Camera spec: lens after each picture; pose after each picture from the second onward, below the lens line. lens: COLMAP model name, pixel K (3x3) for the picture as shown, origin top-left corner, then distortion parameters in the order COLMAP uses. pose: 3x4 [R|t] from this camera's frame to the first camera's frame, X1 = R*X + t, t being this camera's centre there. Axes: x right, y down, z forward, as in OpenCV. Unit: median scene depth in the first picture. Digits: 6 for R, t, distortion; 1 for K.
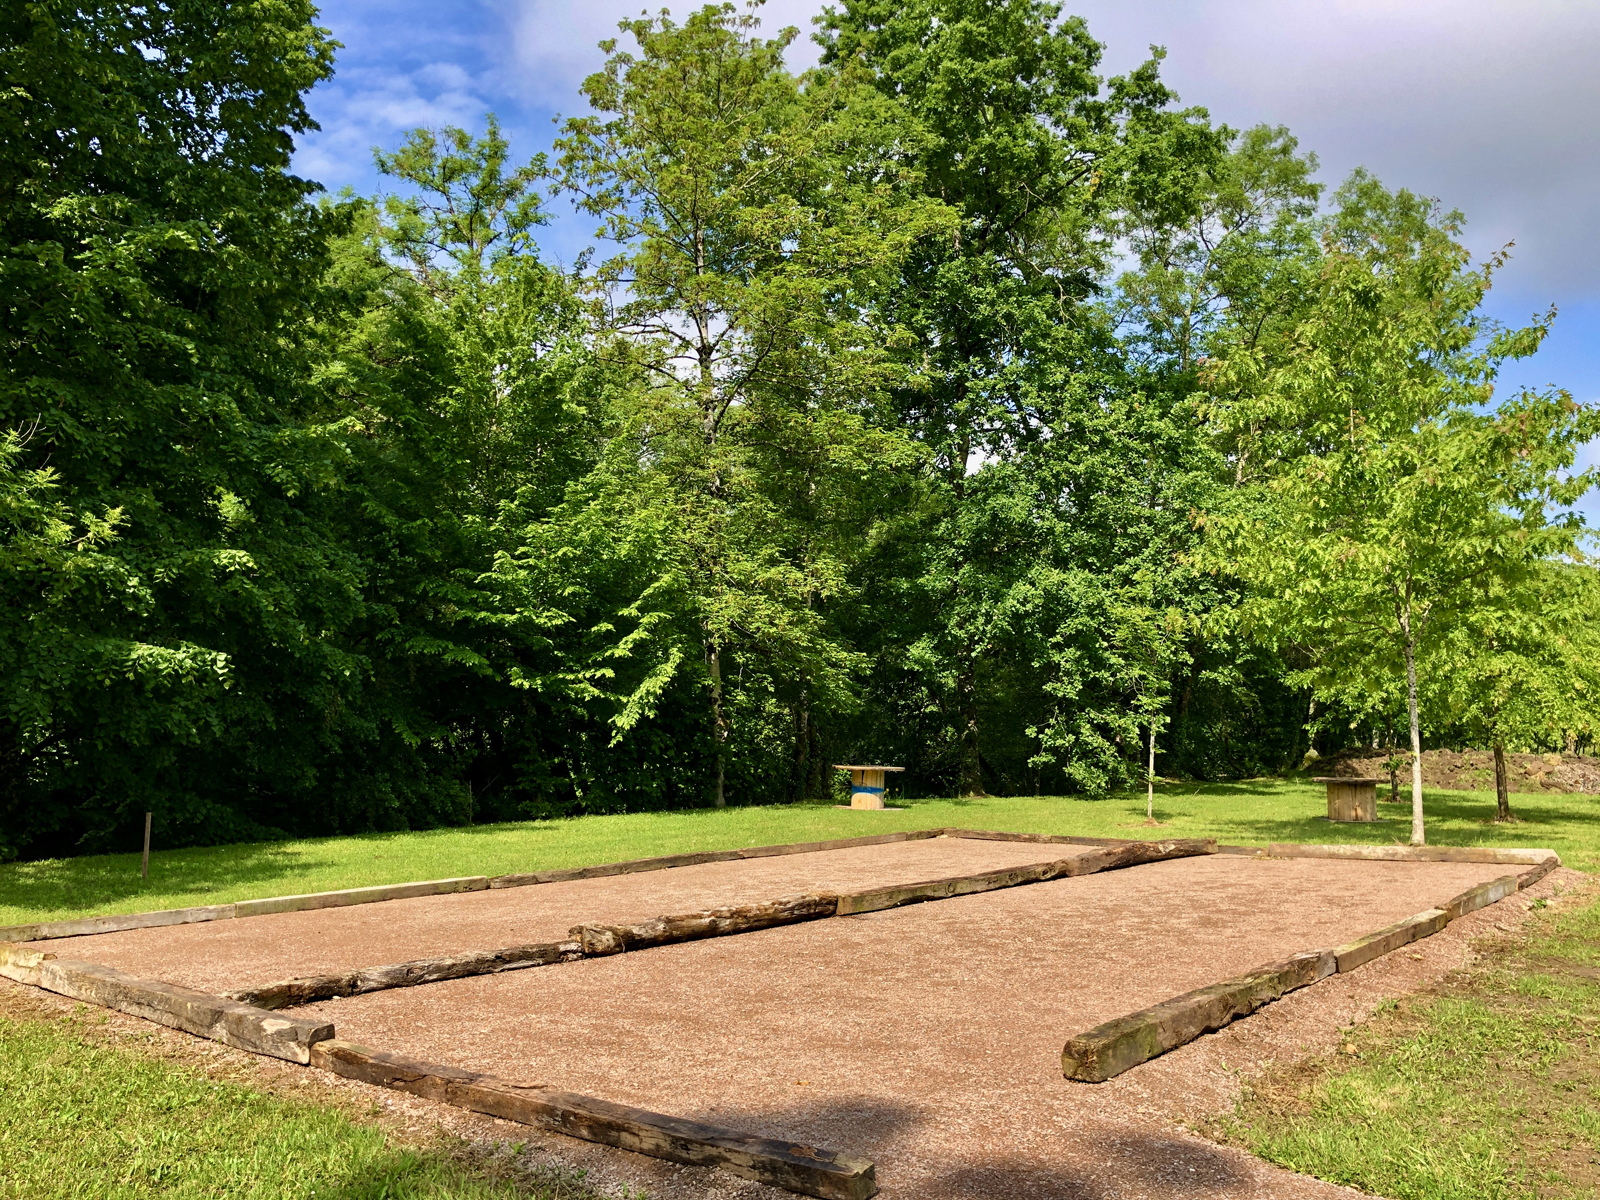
lens RADIAL K [[1296.5, 0, 800.0], [0, 1296.5, 600.0], [0, 0, 1]] dist [0.039688, -0.053161]
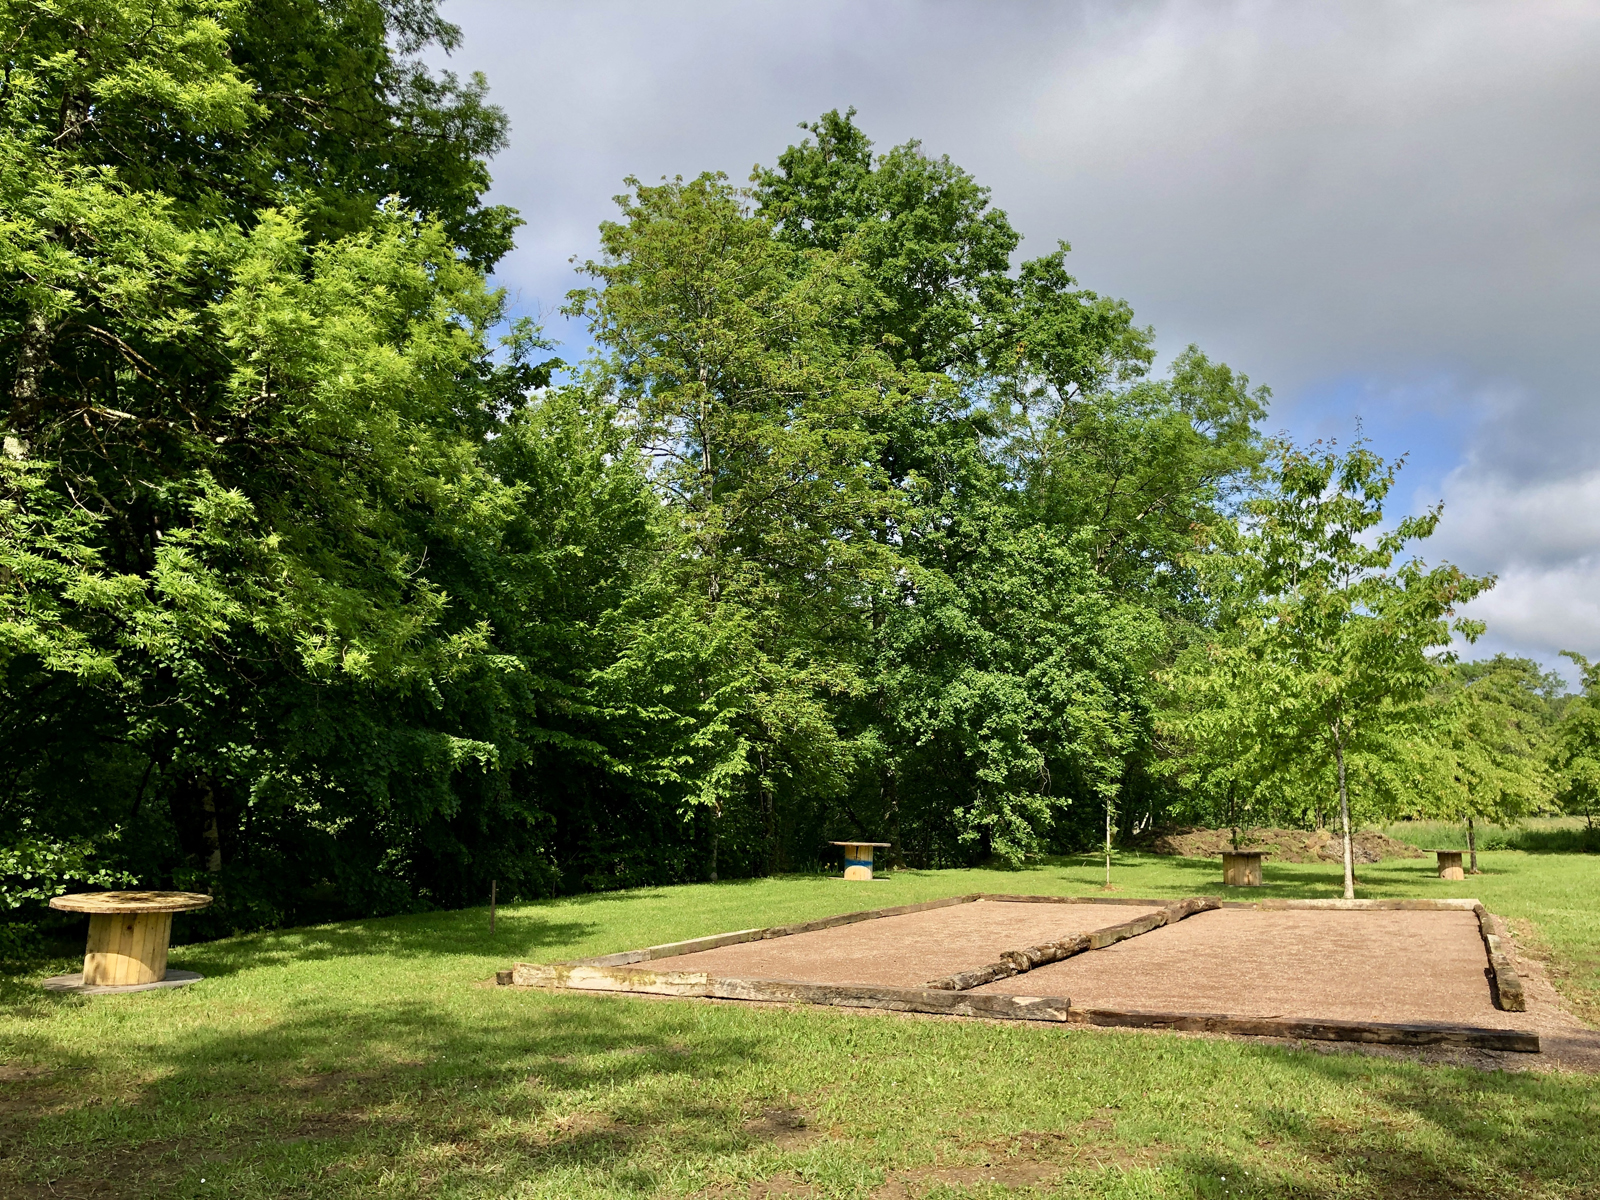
lens RADIAL K [[1296.5, 0, 800.0], [0, 1296.5, 600.0], [0, 0, 1]] dist [0.039688, -0.053161]
pose [[0.976588, 0.037005, 0.211910, -0.218223], [-0.024481, 0.997812, -0.061422, -0.012655], [-0.213720, 0.054796, 0.975357, -0.111926]]
